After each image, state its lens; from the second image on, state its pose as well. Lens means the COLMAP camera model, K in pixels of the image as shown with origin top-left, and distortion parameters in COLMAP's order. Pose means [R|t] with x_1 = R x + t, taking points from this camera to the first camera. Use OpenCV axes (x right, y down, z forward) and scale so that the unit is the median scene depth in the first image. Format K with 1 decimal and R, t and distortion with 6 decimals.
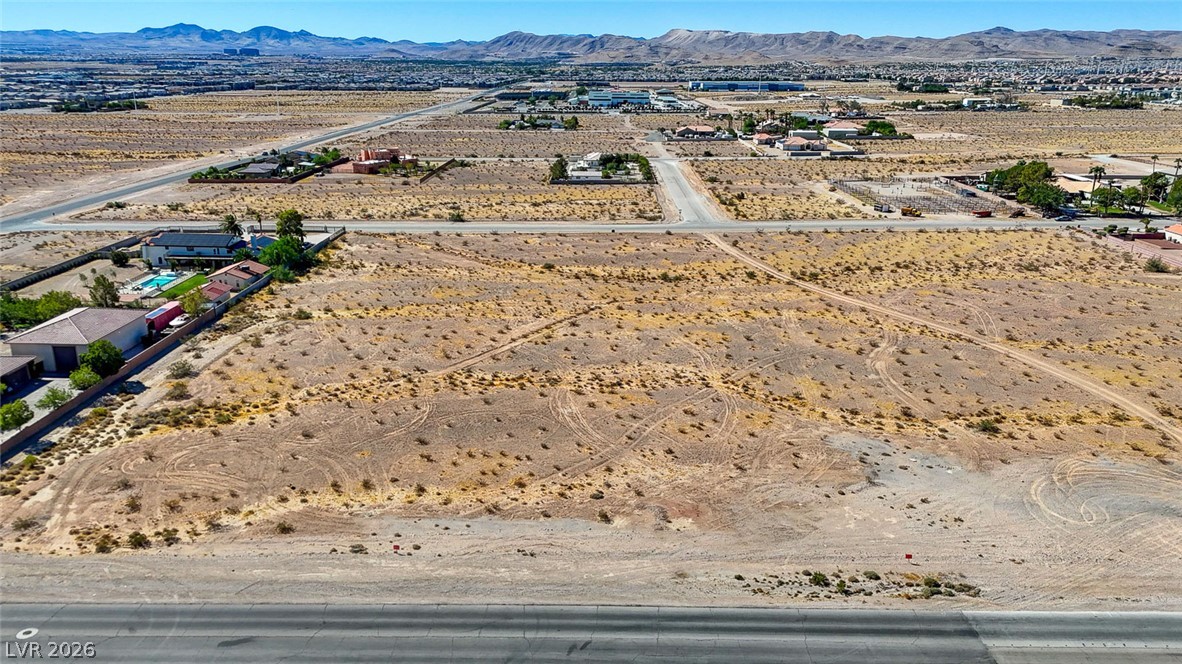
lens RADIAL K [[877.9, 0, 577.7], [0, 877.9, 334.4], [0, 0, 1]] dist [0.083208, -0.083376]
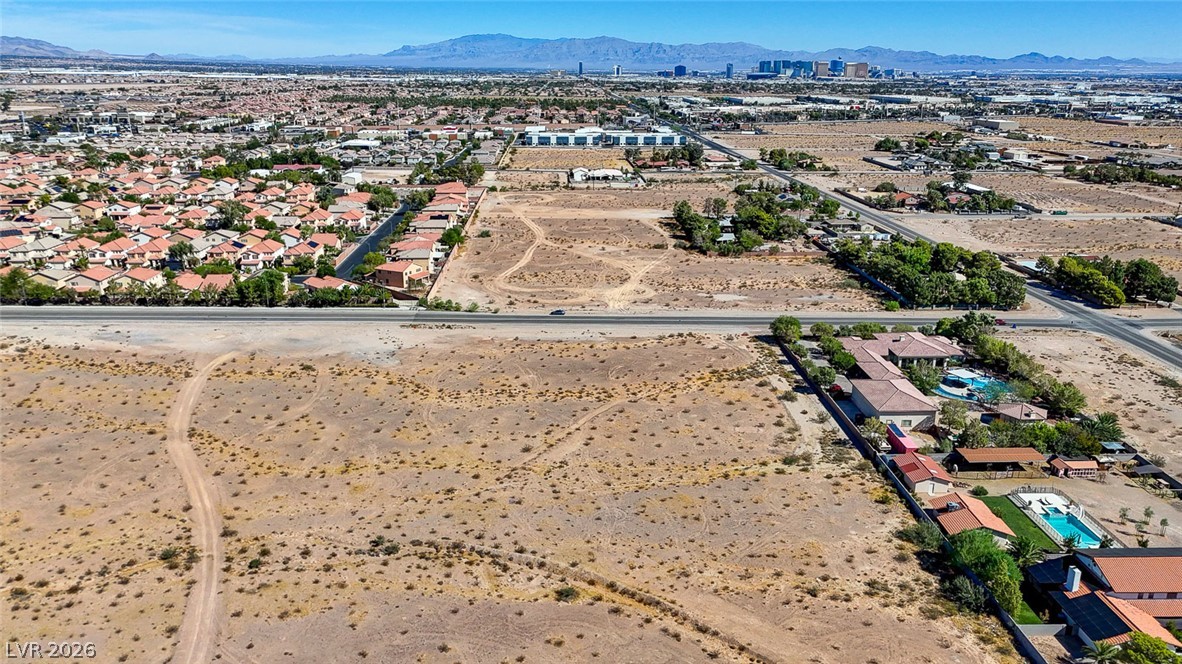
lens RADIAL K [[865.1, 0, 578.2], [0, 865.1, 333.1], [0, 0, 1]] dist [0.081510, -0.079542]
pose [[-0.998729, 0.000683, -0.050406, -0.014399], [-0.027853, 0.825948, 0.563058, -0.734677], [0.042018, 0.563746, -0.824878, 1.818299]]
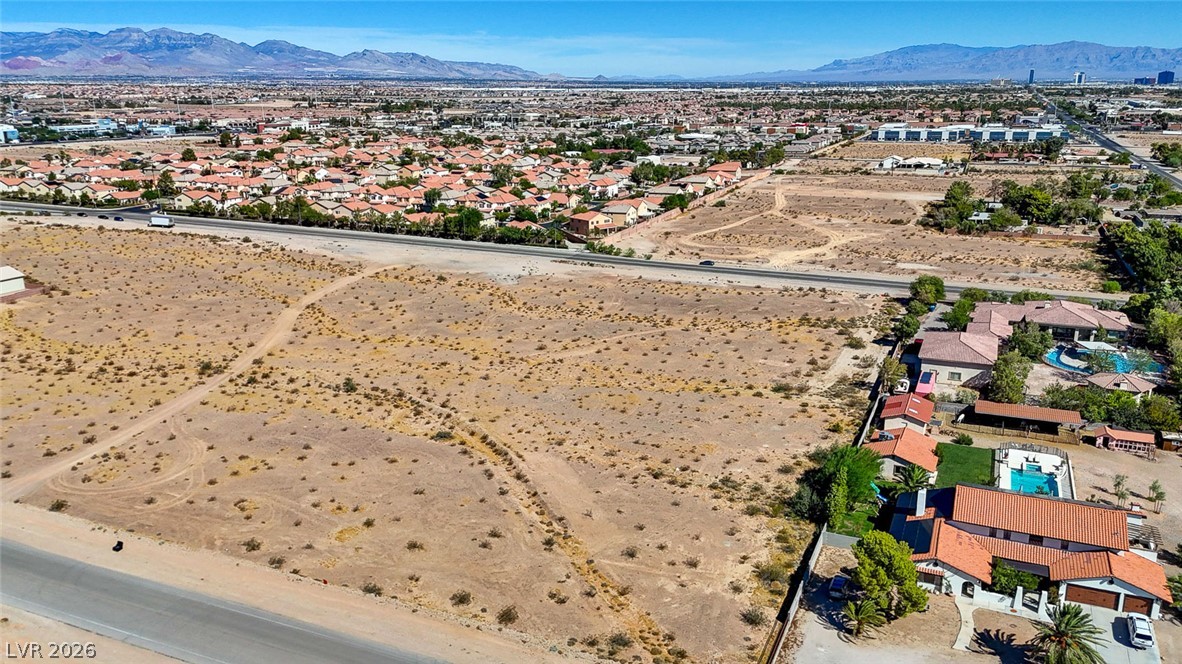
lens RADIAL K [[882.3, 0, 582.5], [0, 882.3, 333.4], [0, 0, 1]] dist [0.081362, -0.080320]
pose [[-0.920038, -0.107527, 0.376787, -0.487829], [0.116727, 0.842734, 0.525522, -0.628152], [-0.374040, 0.527481, -0.762796, 1.864445]]
